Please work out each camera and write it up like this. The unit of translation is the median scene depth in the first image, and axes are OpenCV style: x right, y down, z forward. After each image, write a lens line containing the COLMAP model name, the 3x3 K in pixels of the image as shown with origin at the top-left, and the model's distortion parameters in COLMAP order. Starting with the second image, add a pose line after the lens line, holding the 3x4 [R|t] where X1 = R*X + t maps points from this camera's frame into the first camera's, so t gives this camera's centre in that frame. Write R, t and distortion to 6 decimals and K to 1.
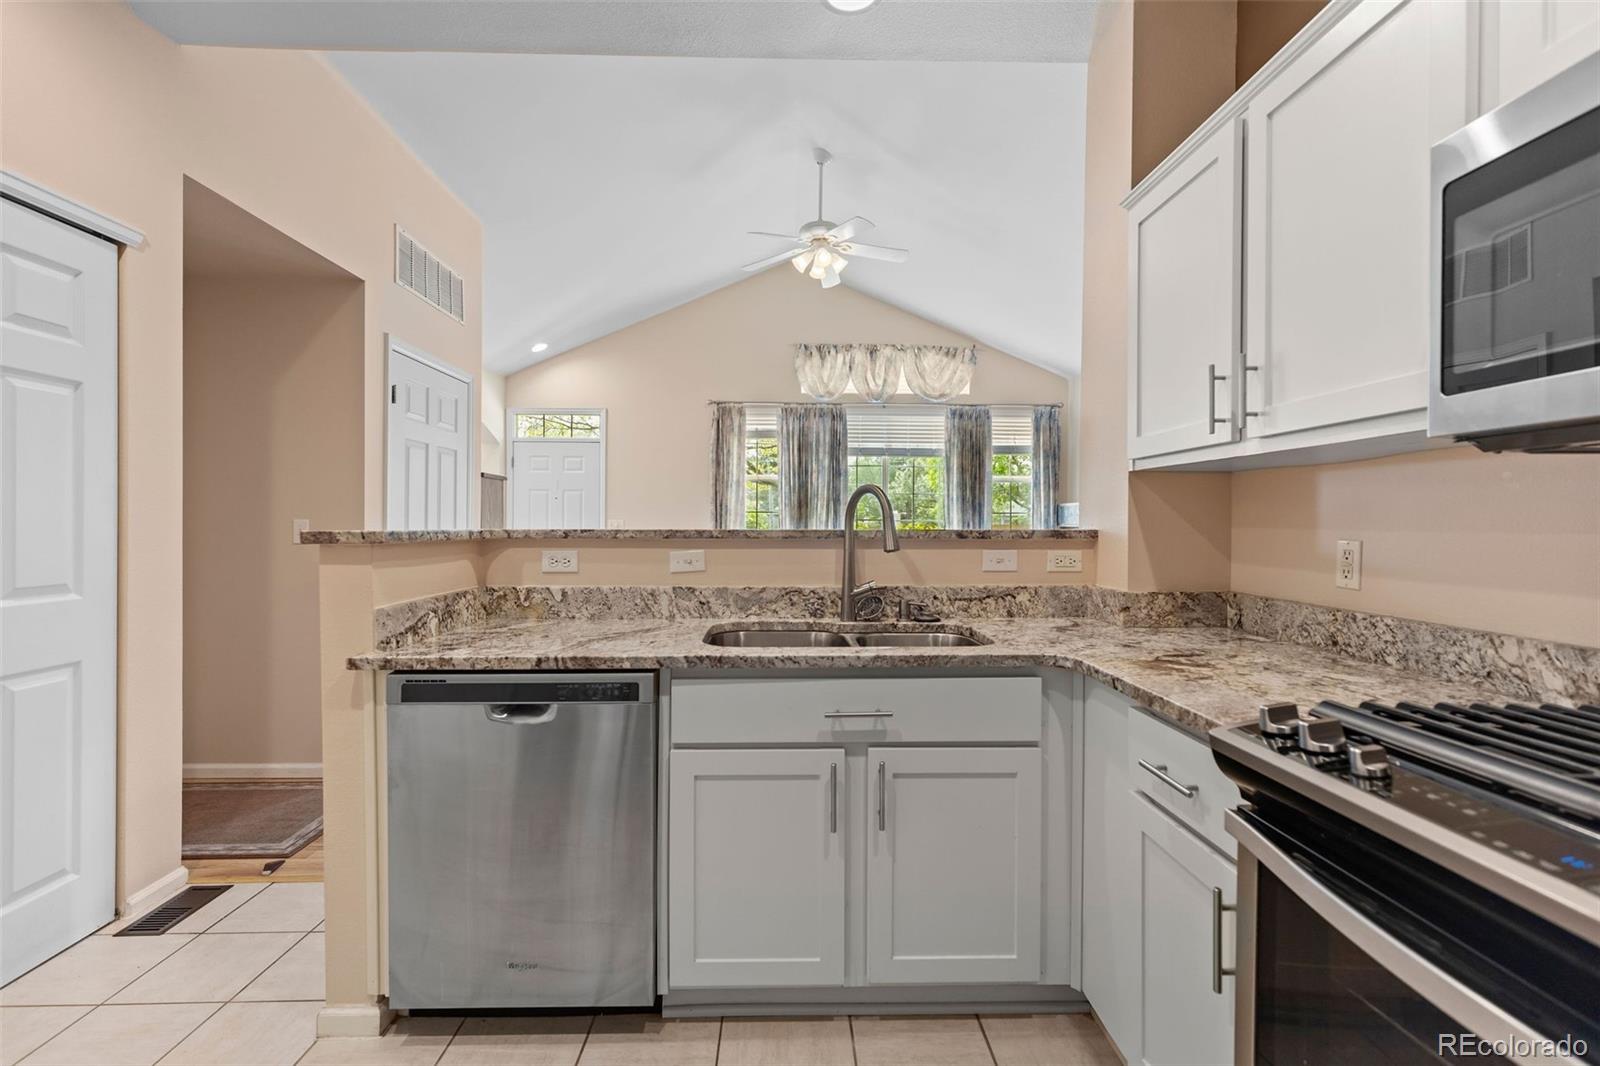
lens RADIAL K [[718.7, 0, 792.6], [0, 718.7, 527.7], [0, 0, 1]] dist [0.004420, 0.000306]
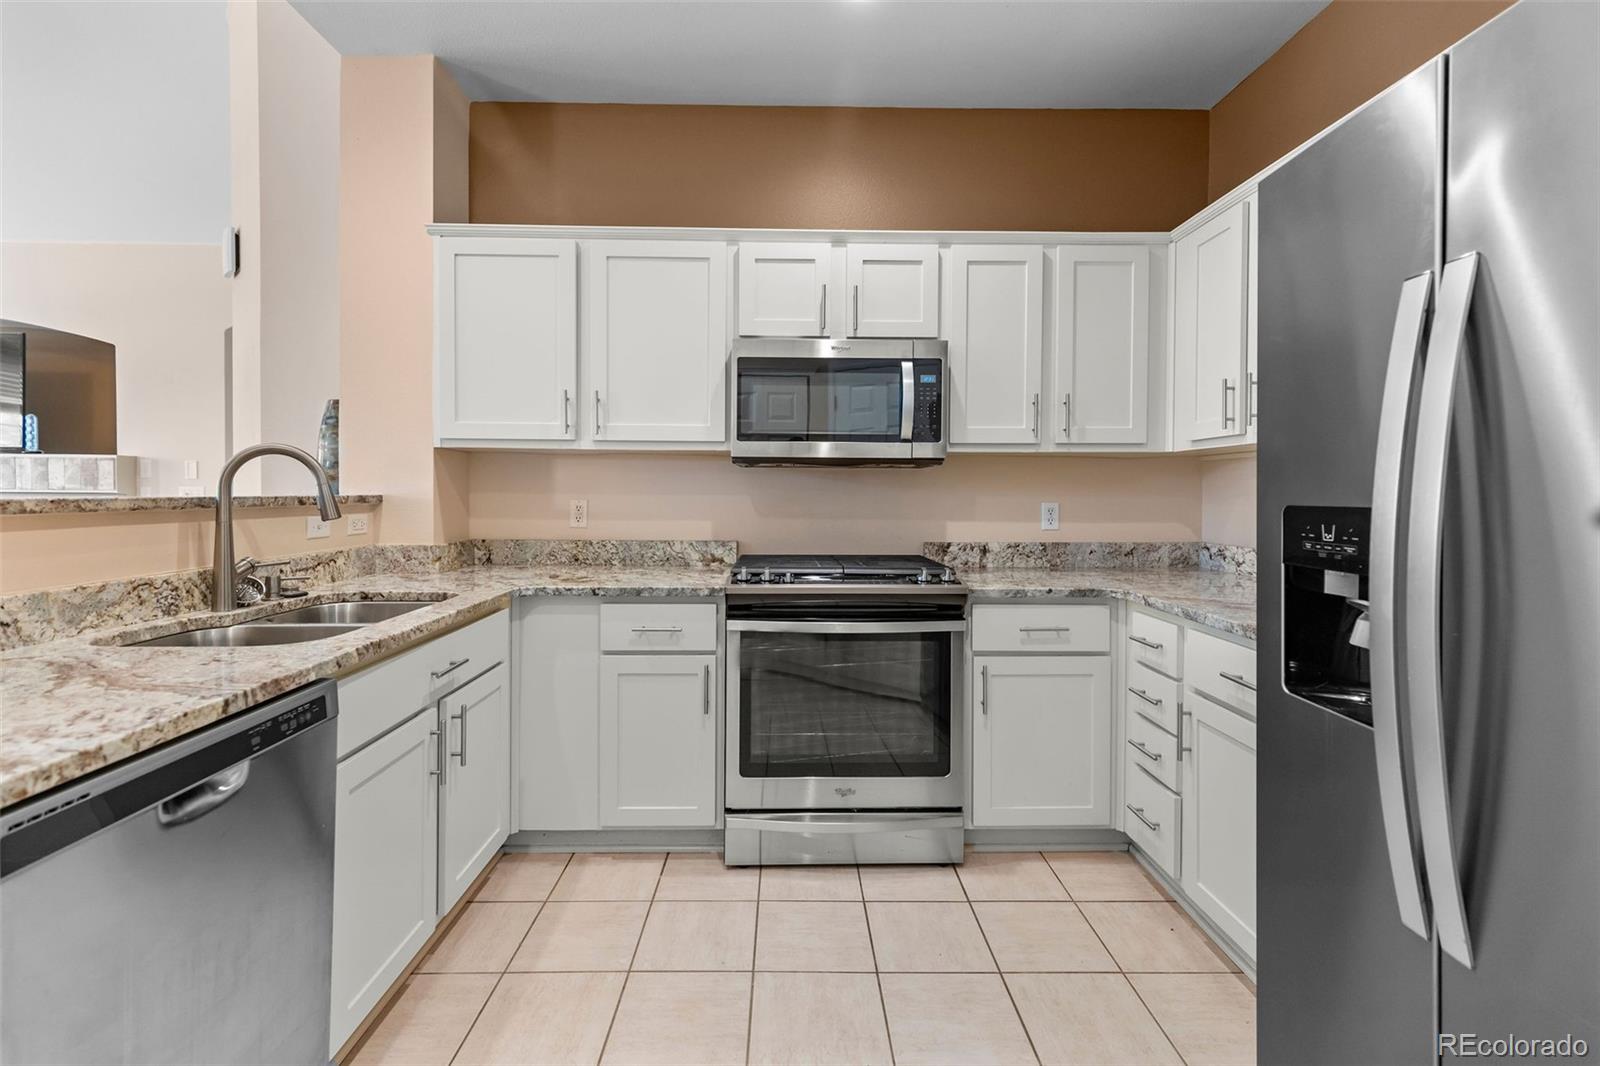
lens RADIAL K [[735.1, 0, 795.3], [0, 735.1, 496.8], [0, 0, 1]] dist [-0.000517, -0.000233]
pose [[0.001879, -0.011028, 0.999937, -0.458814], [0.000242, 0.999939, 0.011028, -0.004271], [-0.999998, 0.000222, 0.001881, 0.218366]]
